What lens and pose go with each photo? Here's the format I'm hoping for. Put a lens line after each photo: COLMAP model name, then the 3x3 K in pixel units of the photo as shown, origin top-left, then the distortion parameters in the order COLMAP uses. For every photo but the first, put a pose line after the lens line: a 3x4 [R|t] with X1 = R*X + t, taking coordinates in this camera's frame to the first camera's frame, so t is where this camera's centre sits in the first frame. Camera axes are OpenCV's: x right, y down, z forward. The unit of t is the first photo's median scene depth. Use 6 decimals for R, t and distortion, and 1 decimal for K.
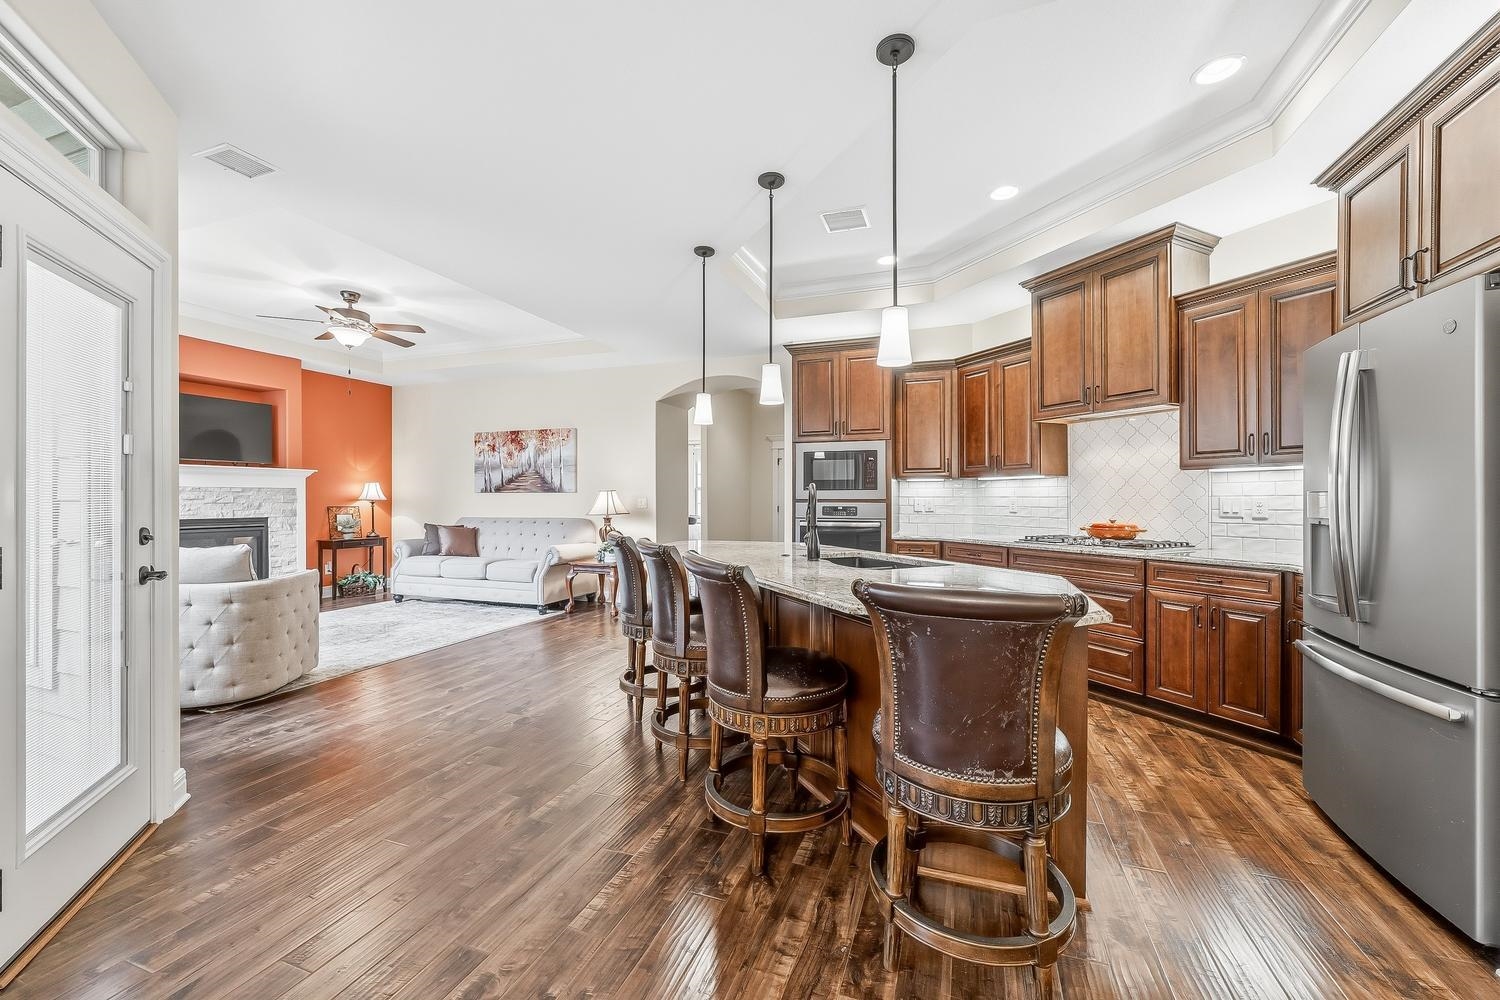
lens RADIAL K [[594.4, 0, 751.8], [0, 594.4, 498.5], [0, 0, 1]] dist [0.000011, -0.000099]
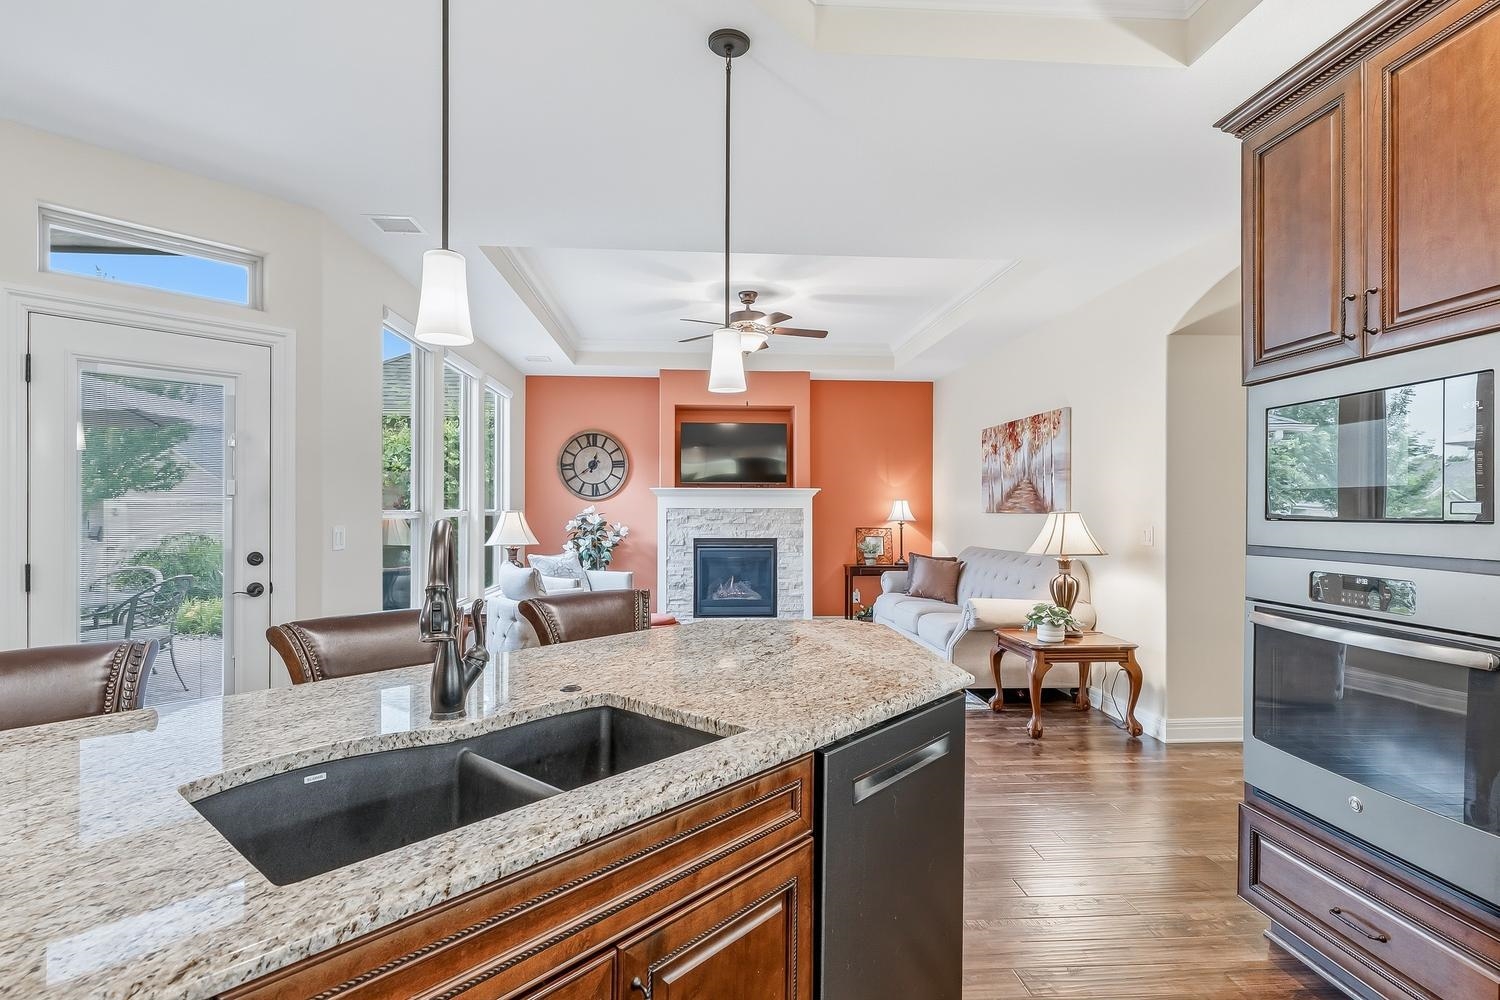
lens RADIAL K [[745.7, 0, 742.2], [0, 745.7, 512.4], [0, 0, 1]] dist [-0.000483, -0.000132]
pose [[0.407614, 0.004252, -0.913144, 0.296011], [-0.003533, 0.999989, 0.003080, -0.015148], [0.913147, 0.001971, 0.407625, 0.453351]]
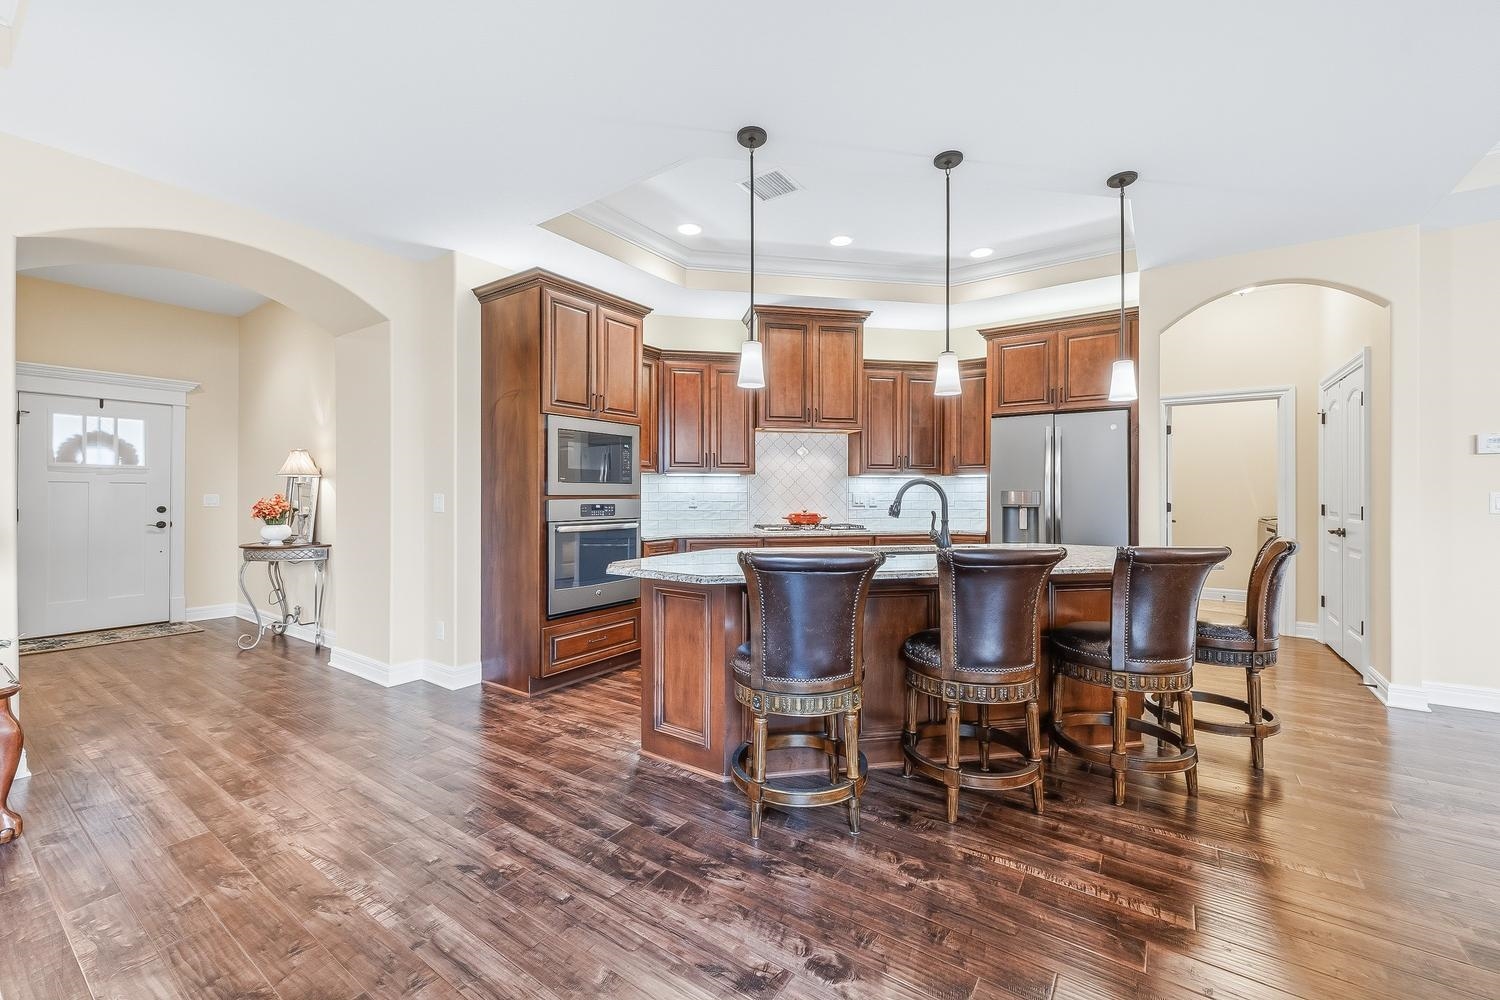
lens RADIAL K [[600.9, 0, 750.2], [0, 600.9, 491.2], [0, 0, 1]] dist [-0.000424, -0.000089]
pose [[0.249235, 0.005644, 0.968427, -0.454516], [-0.000294, 0.999983, -0.005752, 0.000670], [-0.968443, 0.001149, 0.249232, 0.495377]]
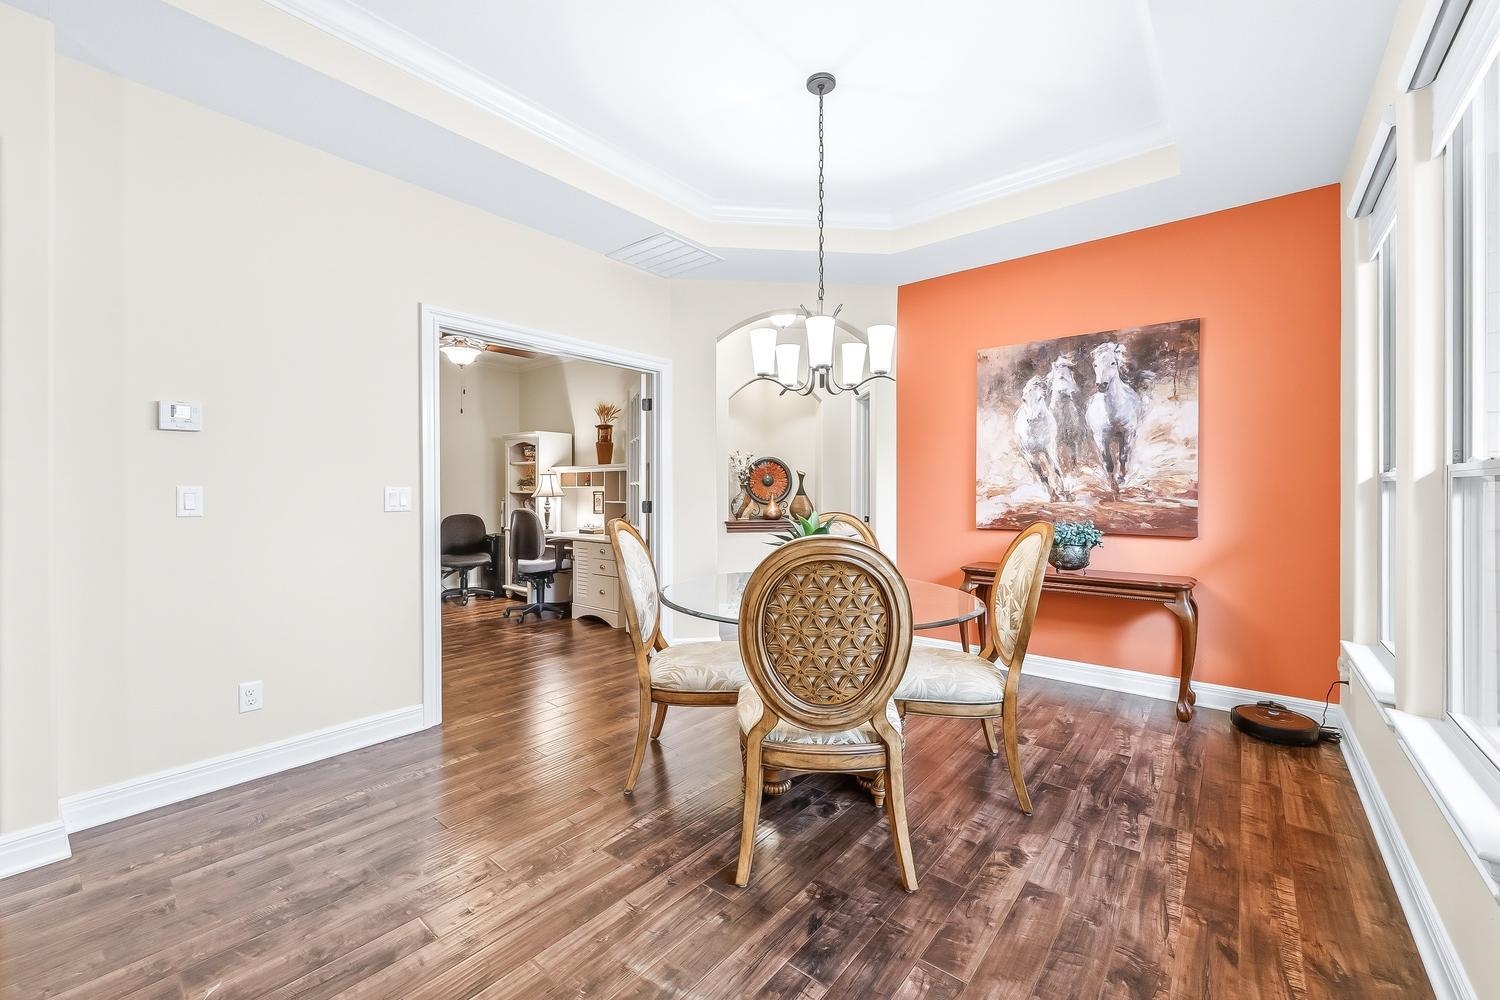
lens RADIAL K [[600.9, 0, 750.2], [0, 600.9, 491.2], [0, 0, 1]] dist [-0.000424, -0.000089]
pose [[-0.943712, -0.000721, 0.330768, -0.221252], [0.001006, 0.999987, 0.005051, -0.000024], [-0.330767, 0.005100, -0.943699, 0.213683]]
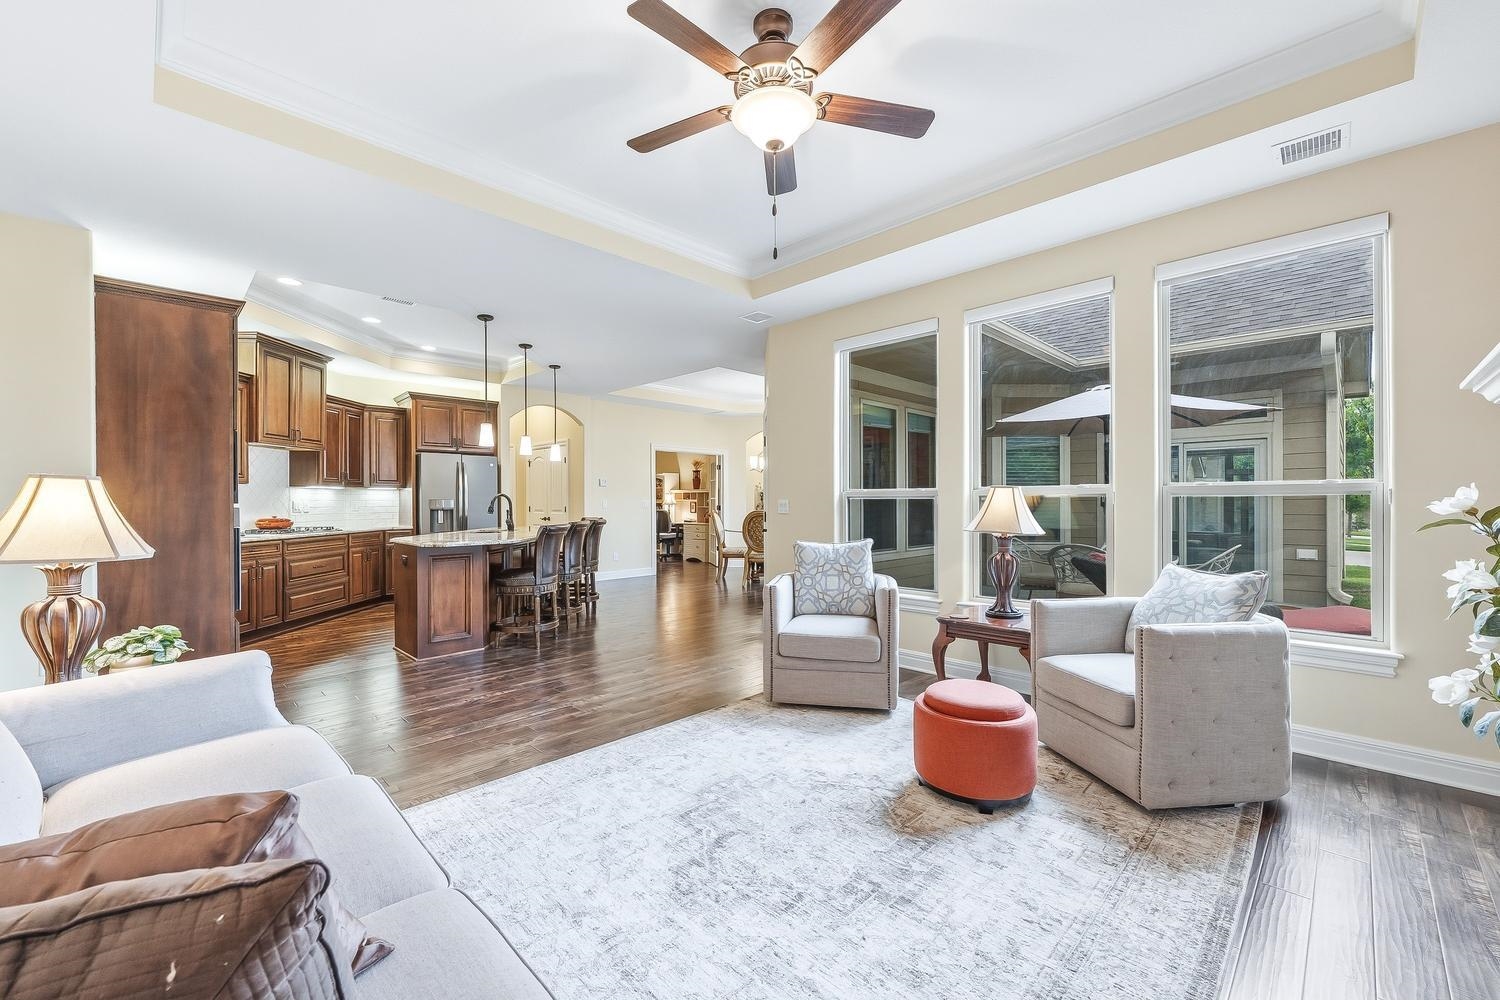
lens RADIAL K [[602.2, 0, 750.5], [0, 602.2, 501.9], [0, 0, 1]] dist [-0.000447, -0.000160]
pose [[-0.908903, 0.001775, 0.417004, -0.714506], [0.003076, 0.999992, 0.002448, 0.000000], [-0.416996, 0.003508, -0.908901, 1.191286]]
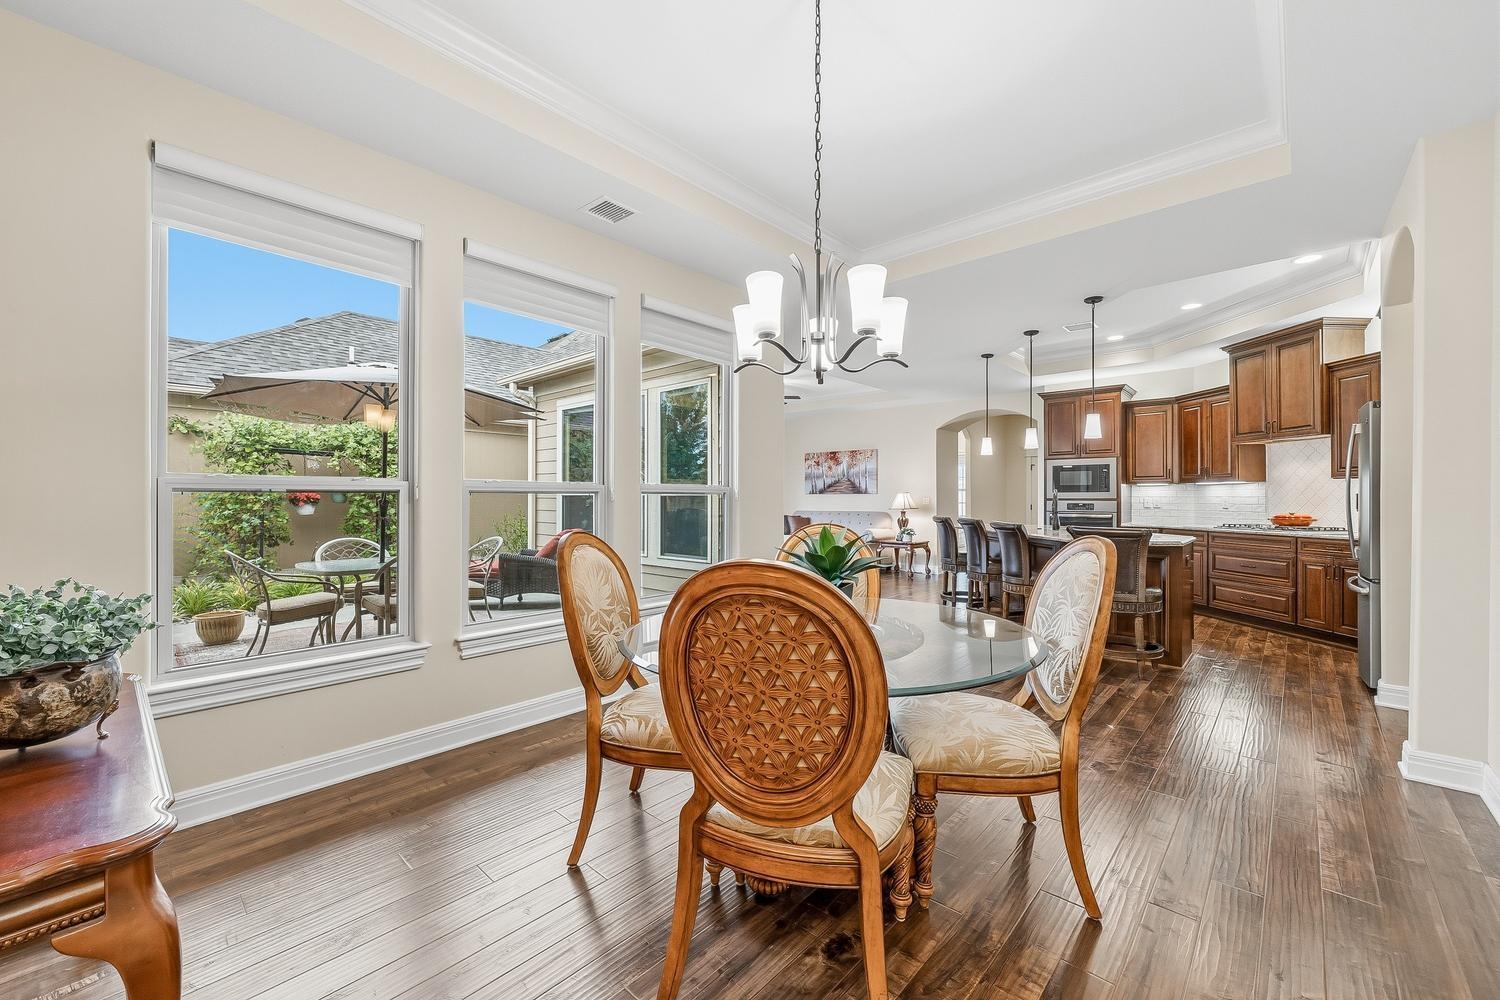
lens RADIAL K [[601.8, 0, 750.0], [0, 601.8, 500.0], [0, 0, 1]] dist [0.002252, 0.000242]
pose [[0.925575, 0.001498, -0.378562, -0.033400], [-0.000544, 0.999996, 0.002627, 0.001484], [0.378565, -0.002225, 0.925572, -0.535759]]
